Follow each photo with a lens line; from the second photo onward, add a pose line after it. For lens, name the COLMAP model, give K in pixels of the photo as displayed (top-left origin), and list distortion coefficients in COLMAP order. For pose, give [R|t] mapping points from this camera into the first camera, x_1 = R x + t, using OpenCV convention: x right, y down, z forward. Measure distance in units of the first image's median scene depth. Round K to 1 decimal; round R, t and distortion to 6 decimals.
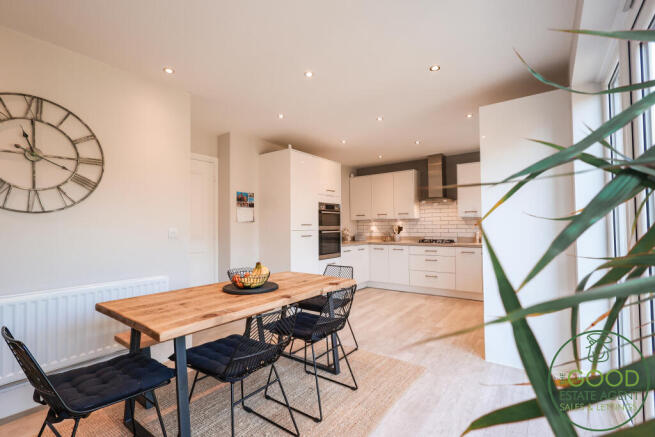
lens RADIAL K [[304.6, 0, 327.5], [0, 304.6, 218.5], [0, 0, 1]] dist [-0.004231, -0.001583]
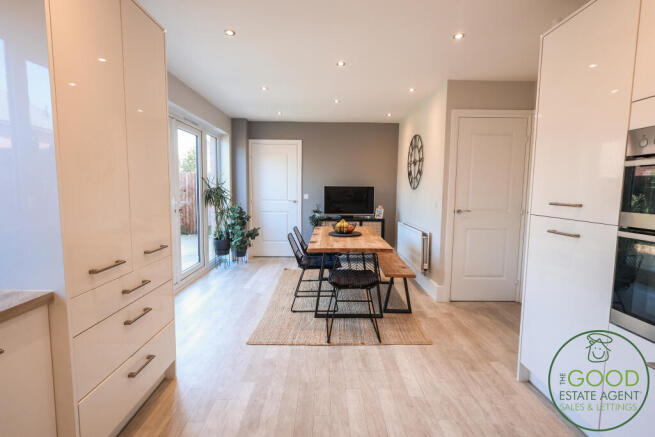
lens RADIAL K [[304.6, 0, 327.5], [0, 304.6, 218.5], [0, 0, 1]] dist [-0.004231, -0.001583]
pose [[-0.801543, 0.058785, -0.595040, 0.372348], [0.013444, 0.996676, 0.080353, 0.003130], [0.597786, 0.056407, -0.799669, 1.046379]]
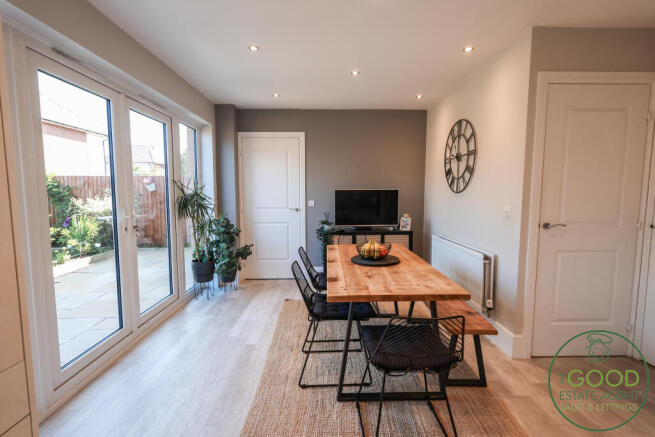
lens RADIAL K [[304.6, 0, 327.5], [0, 304.6, 218.5], [0, 0, 1]] dist [-0.004231, -0.001583]
pose [[-0.795994, 0.062527, -0.602066, 0.259069], [0.025867, 0.997256, 0.069371, -0.005373], [0.604751, 0.039646, -0.795427, 0.826184]]
